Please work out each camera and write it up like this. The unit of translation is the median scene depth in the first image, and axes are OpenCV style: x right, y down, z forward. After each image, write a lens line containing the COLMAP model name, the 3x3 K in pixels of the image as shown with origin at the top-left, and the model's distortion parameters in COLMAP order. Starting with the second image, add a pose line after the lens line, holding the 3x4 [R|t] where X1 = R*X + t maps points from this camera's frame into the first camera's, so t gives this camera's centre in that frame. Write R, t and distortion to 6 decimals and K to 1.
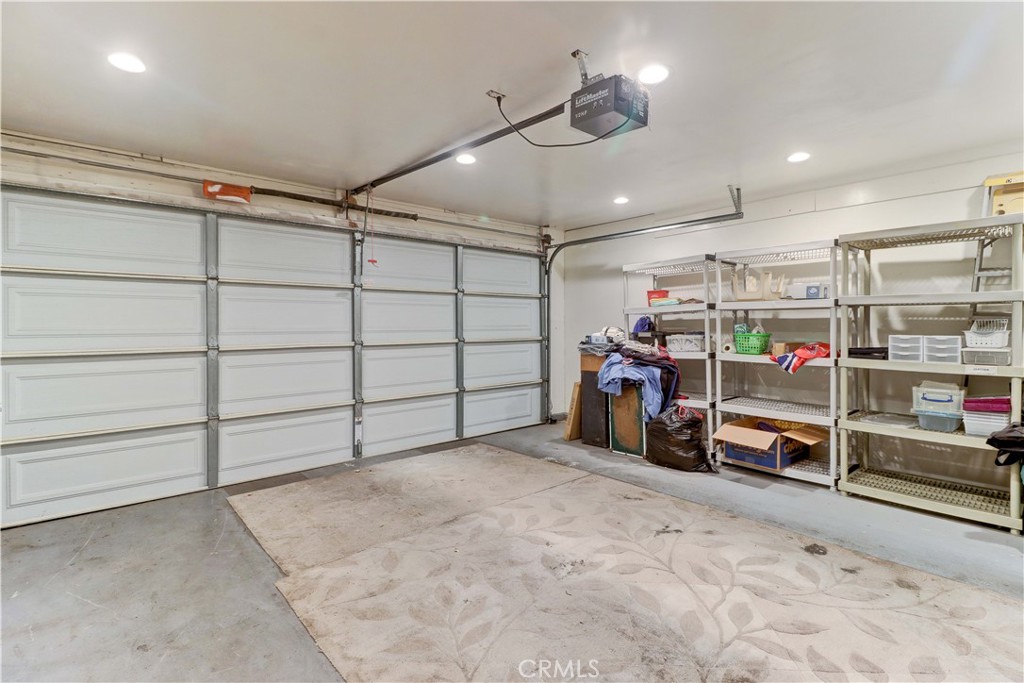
lens RADIAL K [[473.7, 0, 513.3], [0, 473.7, 333.4], [0, 0, 1]] dist [0.010120, -0.008658]
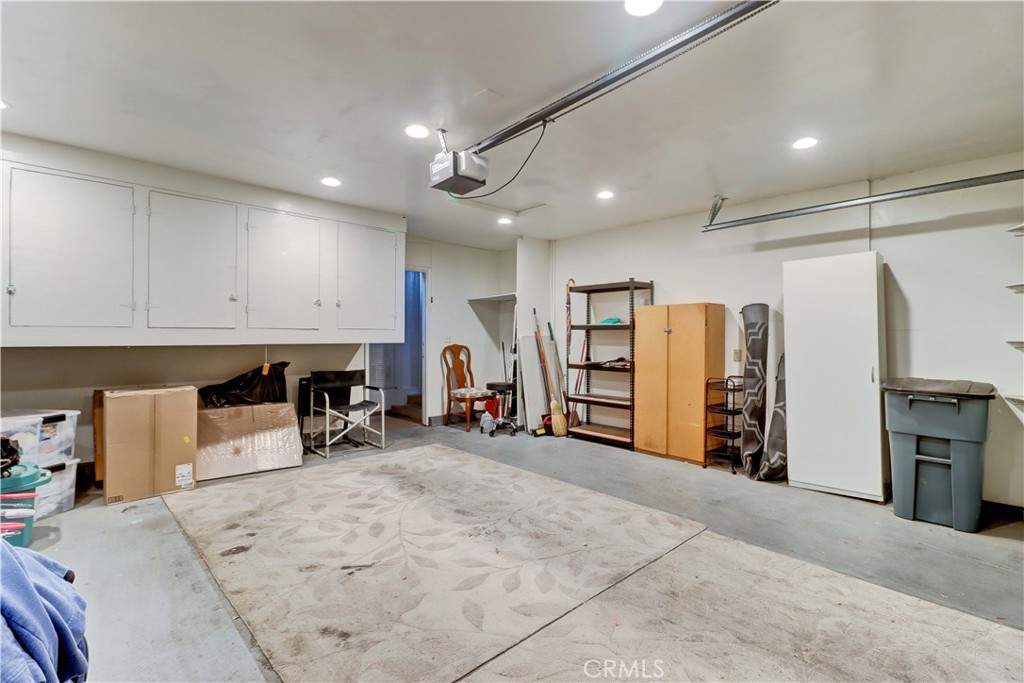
lens RADIAL K [[473.7, 0, 511.5], [0, 473.7, 335.8], [0, 0, 1]] dist [0.010120, -0.008658]
pose [[-0.999497, 0.000205, -0.031713, 0.079469], [-0.000430, 0.999800, 0.020015, -0.029263], [0.031711, 0.020019, -0.999297, 2.111929]]
